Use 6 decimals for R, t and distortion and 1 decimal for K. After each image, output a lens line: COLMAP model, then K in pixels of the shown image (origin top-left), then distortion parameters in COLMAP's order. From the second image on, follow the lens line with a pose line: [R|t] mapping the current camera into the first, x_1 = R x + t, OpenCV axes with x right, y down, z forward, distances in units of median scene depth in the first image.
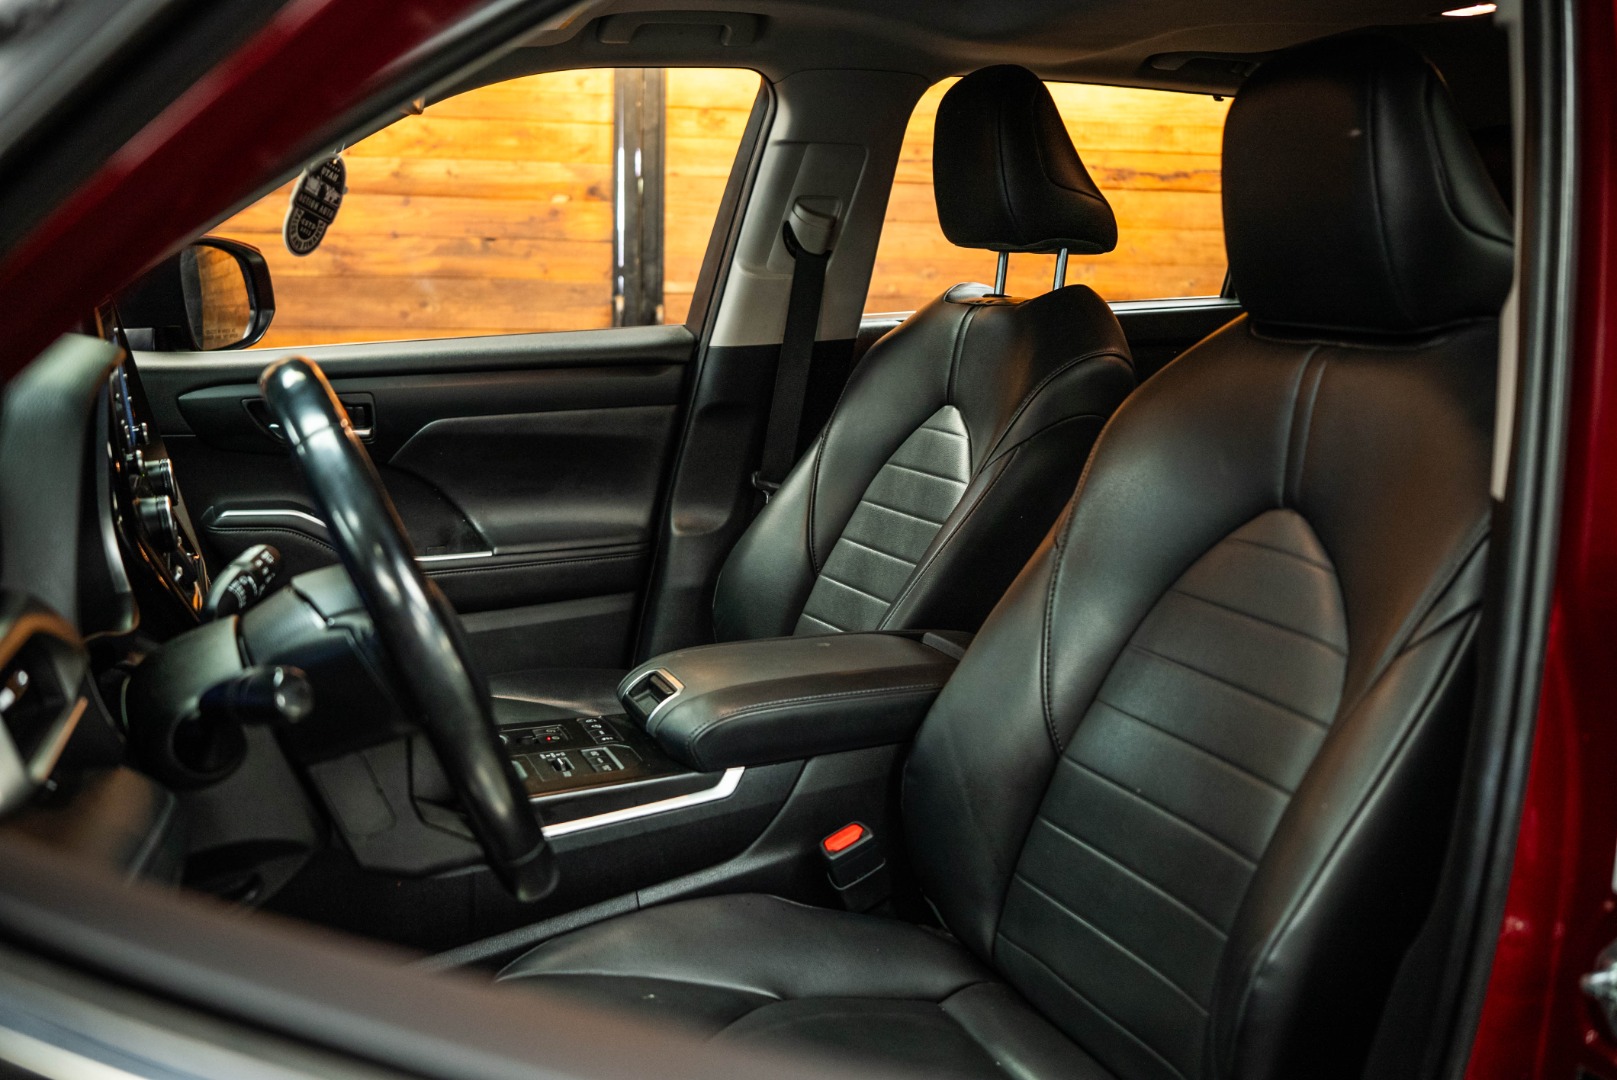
lens RADIAL K [[1554.4, 0, 813.6], [0, 1554.4, 540.8], [0, 0, 1]] dist [-0.044676, 0.000000]
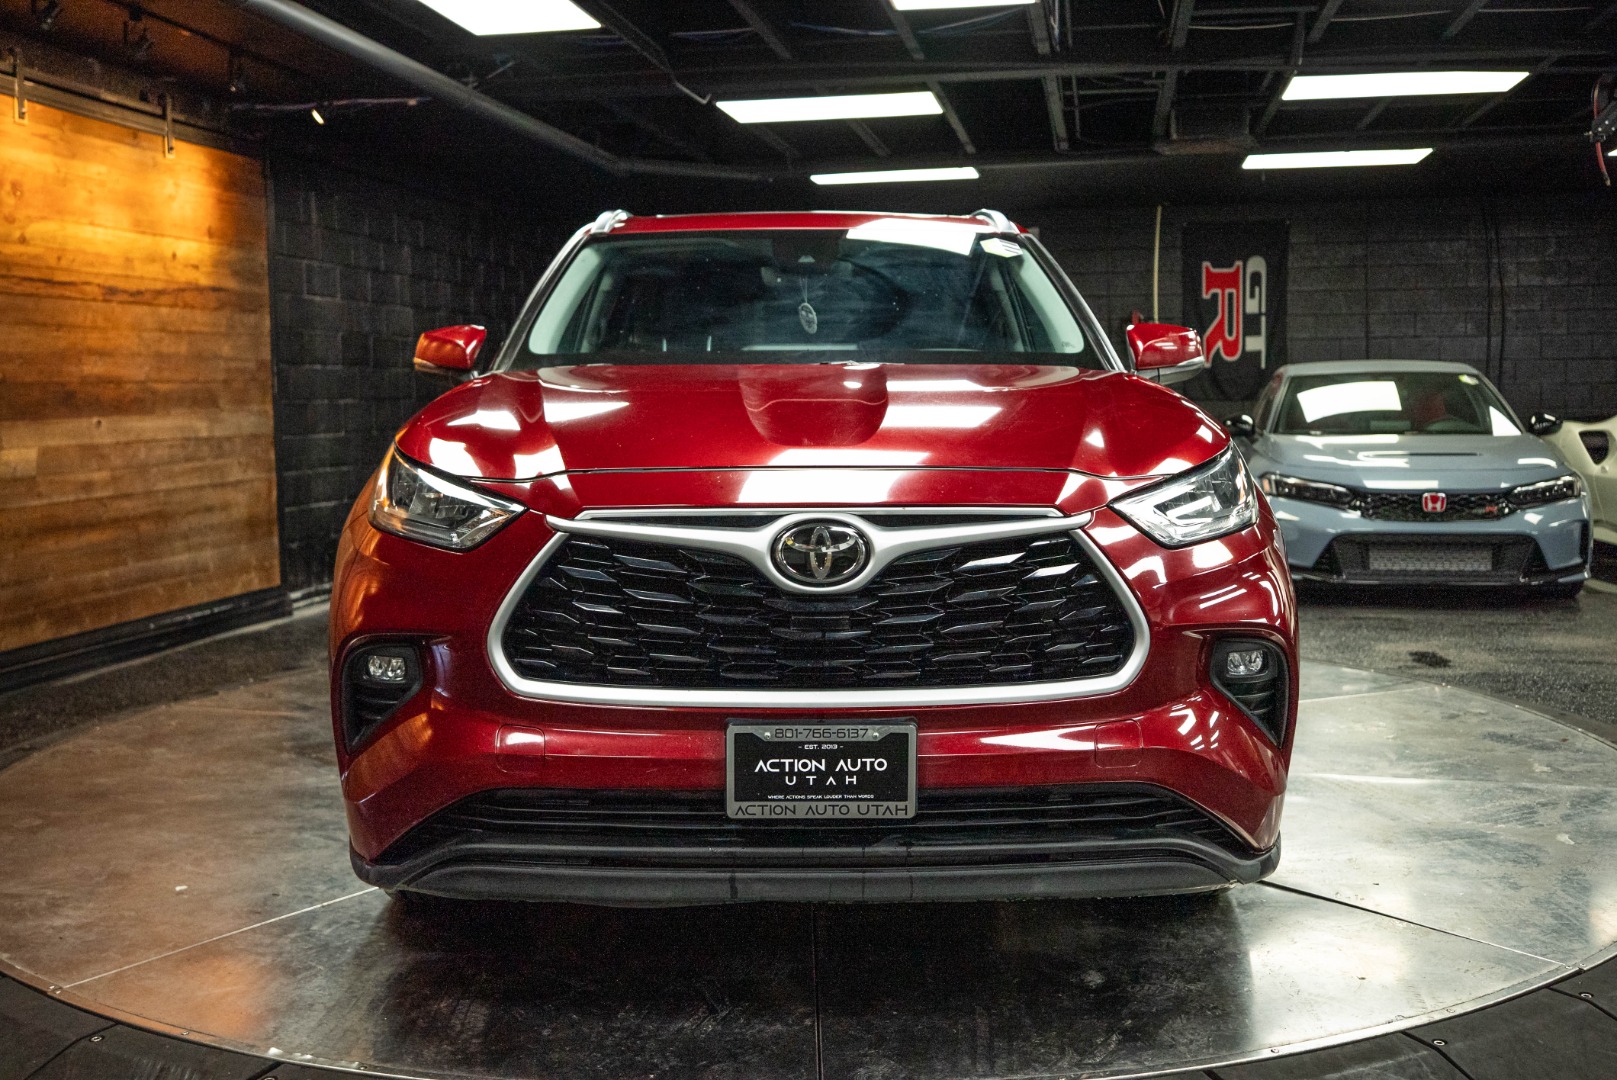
lens RADIAL K [[1554.4, 0, 804.2], [0, 1554.4, 547.3], [0, 0, 1]] dist [-0.044676, 0.000000]
pose [[0.350035, -0.116772, 0.929430, -0.946043], [0.176716, 0.982616, 0.056901, 0.021284], [-0.919917, 0.144328, 0.364585, -0.043369]]
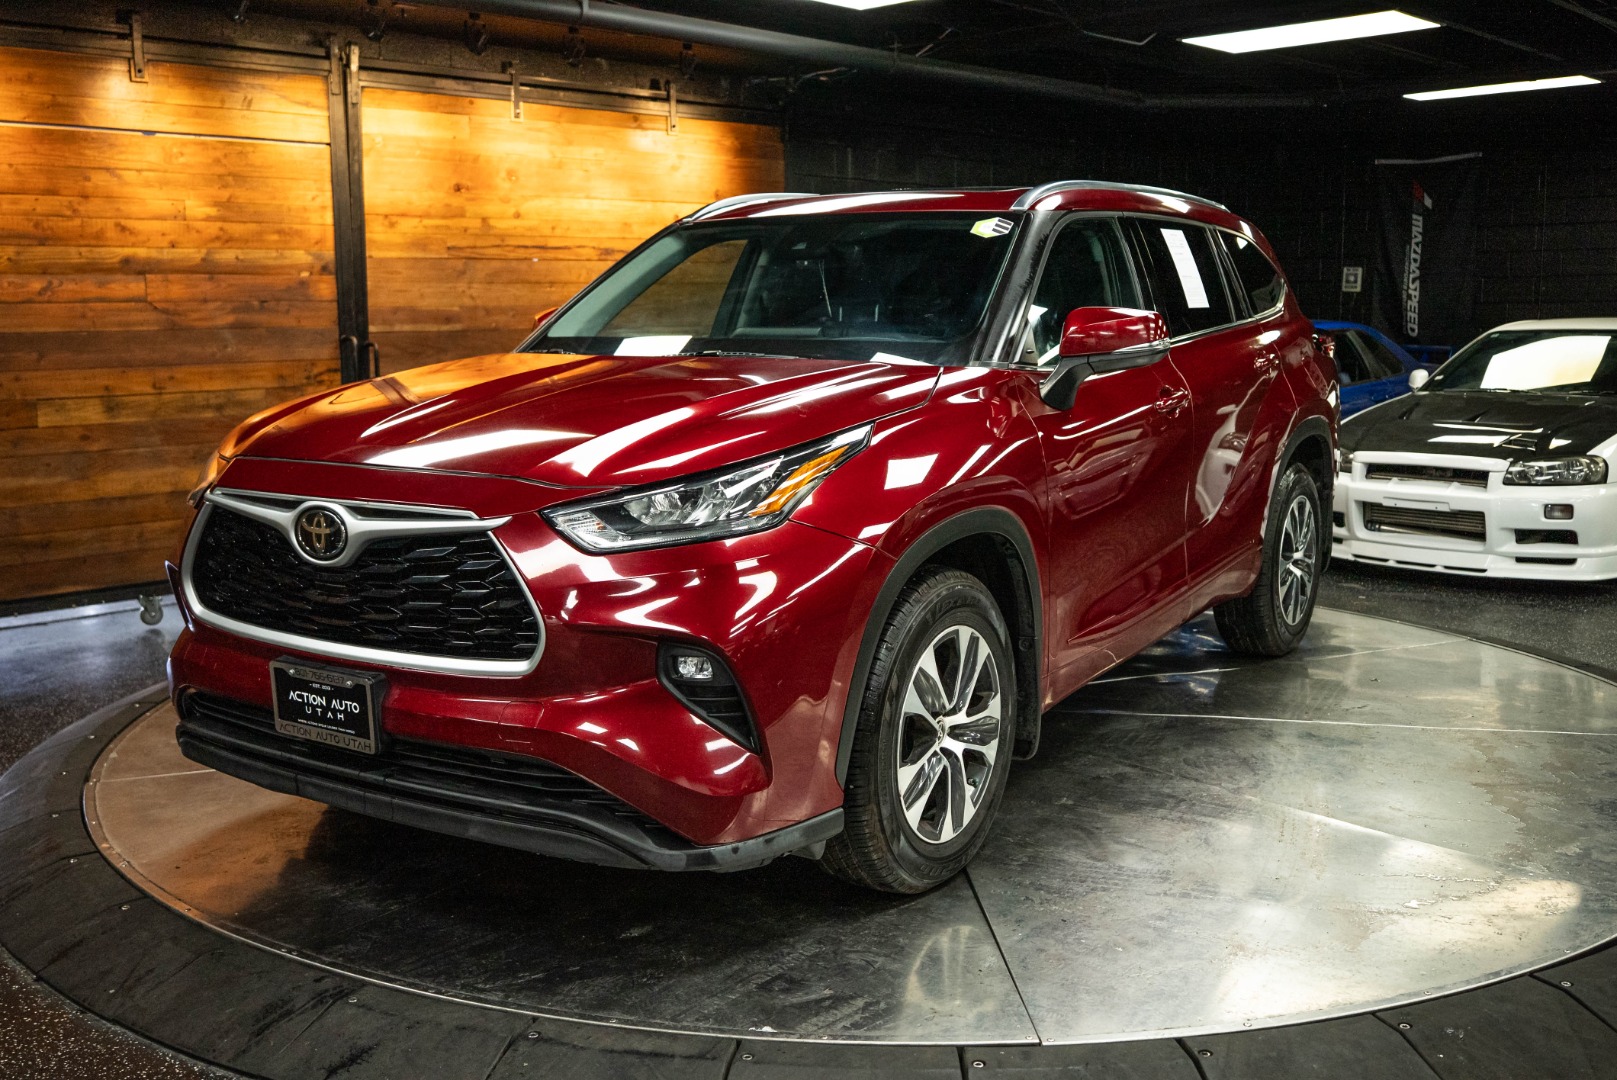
lens RADIAL K [[1554.4, 0, 809.6], [0, 1554.4, 539.8], [0, 0, 1]] dist [-0.044676, 0.000000]
pose [[0.811257, -0.114615, 0.573345, -0.661885], [0.125213, 0.991905, 0.021116, 0.069197], [-0.571124, 0.054660, 0.819042, -0.516059]]
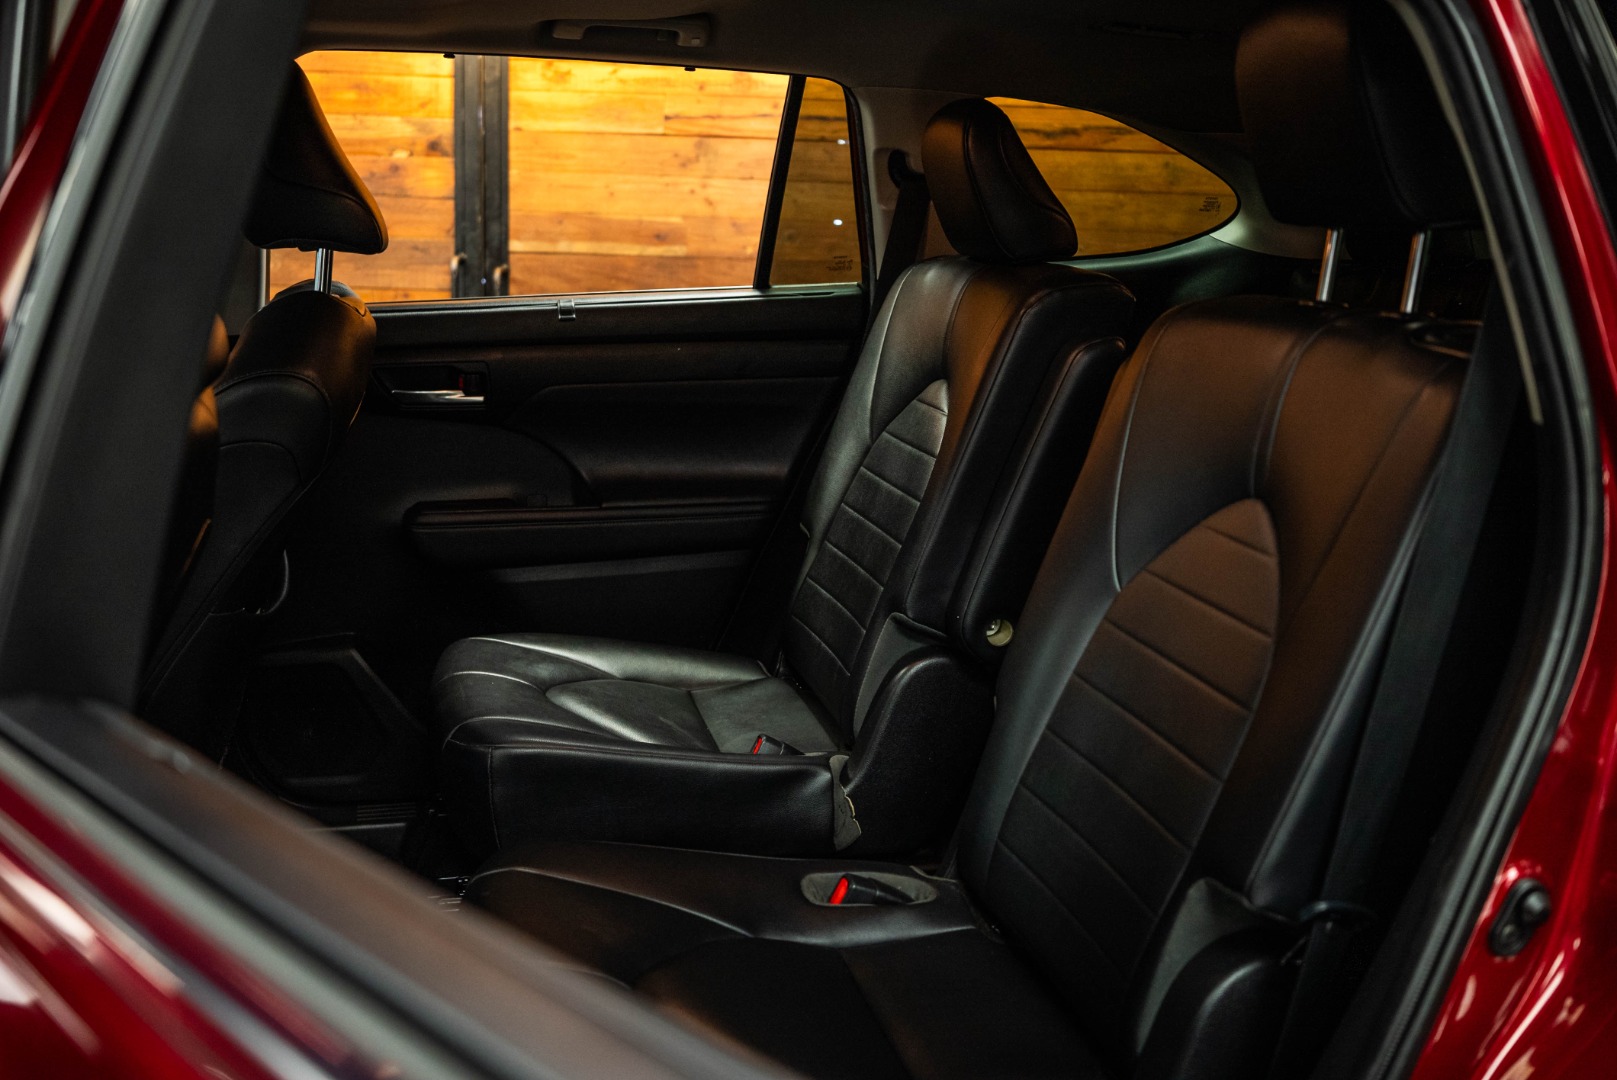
lens RADIAL K [[1554.4, 0, 809.0], [0, 1554.4, 540.9], [0, 0, 1]] dist [-0.044676, 0.000000]
pose [[0.989745, 0.043513, -0.136054, 0.234597], [-0.038077, 0.998379, 0.042306, -0.027796], [0.137674, -0.036692, 0.989798, 0.060130]]
